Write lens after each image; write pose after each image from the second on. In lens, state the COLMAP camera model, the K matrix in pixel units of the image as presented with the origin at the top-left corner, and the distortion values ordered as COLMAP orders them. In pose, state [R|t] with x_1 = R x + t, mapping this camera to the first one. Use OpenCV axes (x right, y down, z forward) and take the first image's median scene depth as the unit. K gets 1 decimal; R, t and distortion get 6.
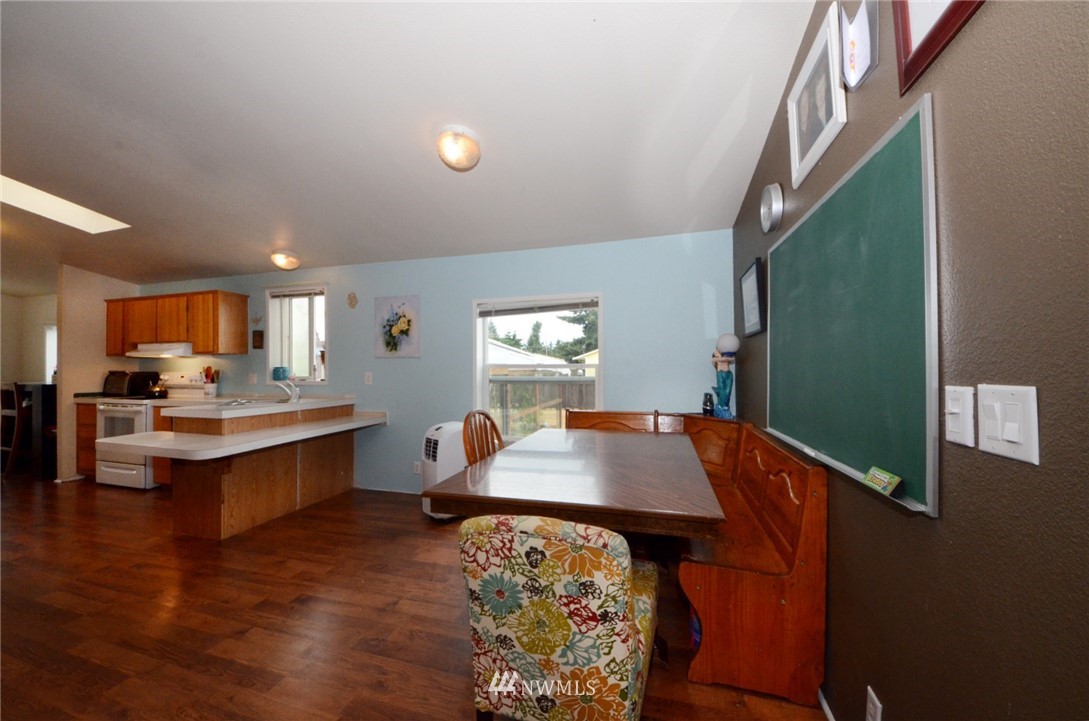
lens RADIAL K [[401.2, 0, 543.3], [0, 401.2, 367.6], [0, 0, 1]] dist [-0.000492, -0.000084]
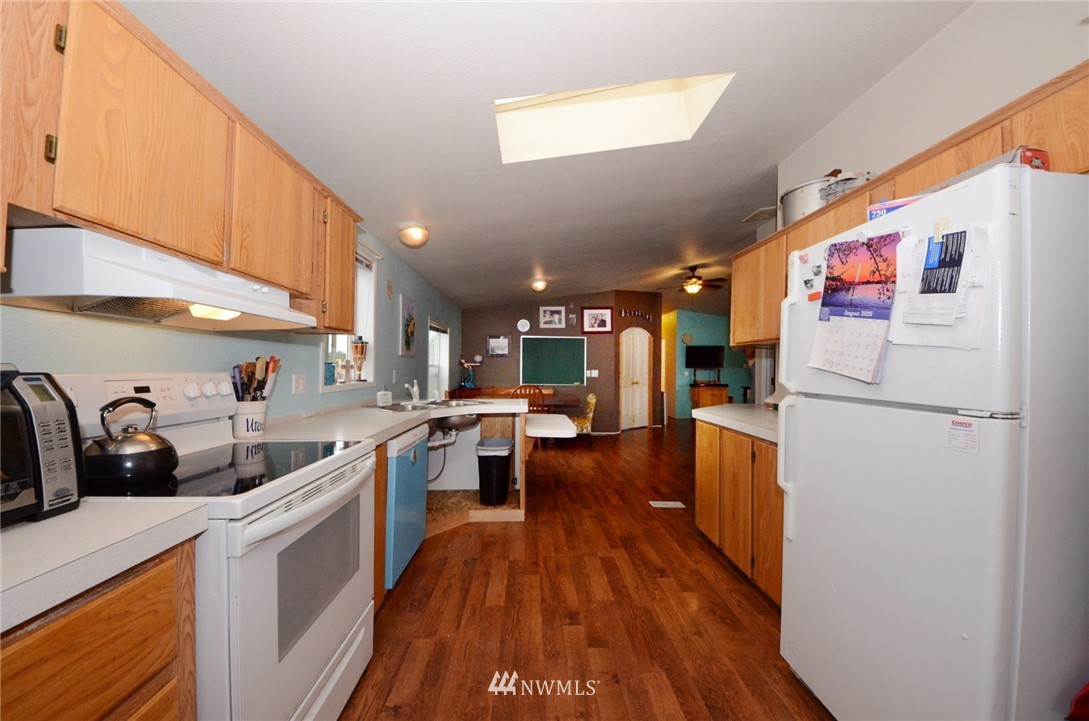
lens RADIAL K [[391.3, 0, 543.4], [0, 391.3, 365.0], [0, 0, 1]] dist [-0.000946, -0.000175]
pose [[-0.321093, 0.008324, 0.947011, -1.327773], [-0.011593, 0.999852, -0.012719, 0.007668], [-0.946977, -0.015062, -0.320949, 0.896784]]
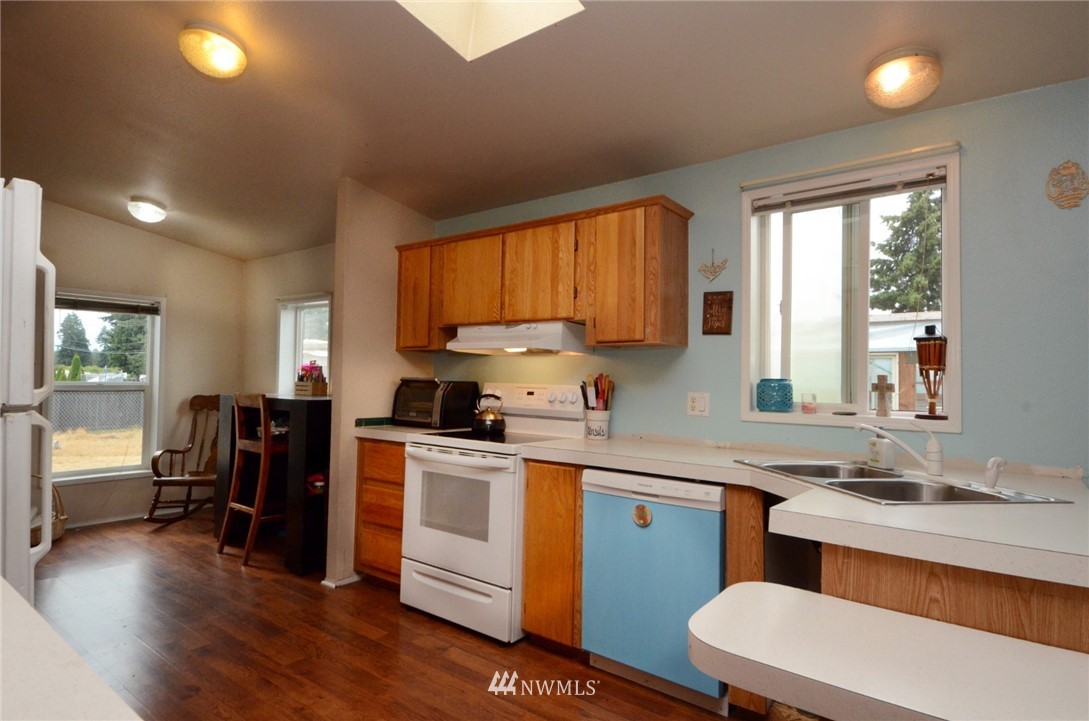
lens RADIAL K [[588.3, 0, 544.5], [0, 588.3, 360.5], [0, 0, 1]] dist [0.055902, -0.000648]
pose [[0.933705, 0.009871, -0.357907, -0.672935], [-0.019748, 0.999518, -0.023952, -0.000263], [0.357498, 0.029432, 0.933450, 0.354583]]
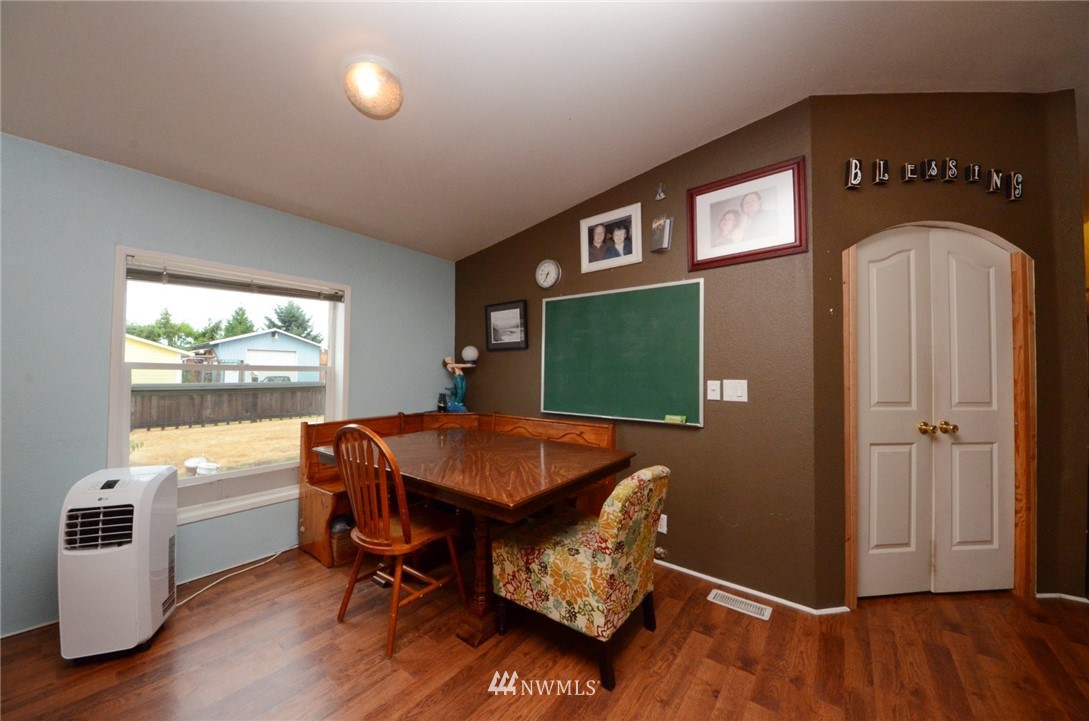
lens RADIAL K [[391.3, 0, 543.4], [0, 391.3, 365.0], [0, 0, 1]] dist [-0.000946, -0.000175]
pose [[0.344149, 0.026065, 0.938553, -0.400170], [-0.013269, 0.999650, -0.022897, 0.001893], [-0.938821, -0.004574, 0.344374, 0.215343]]
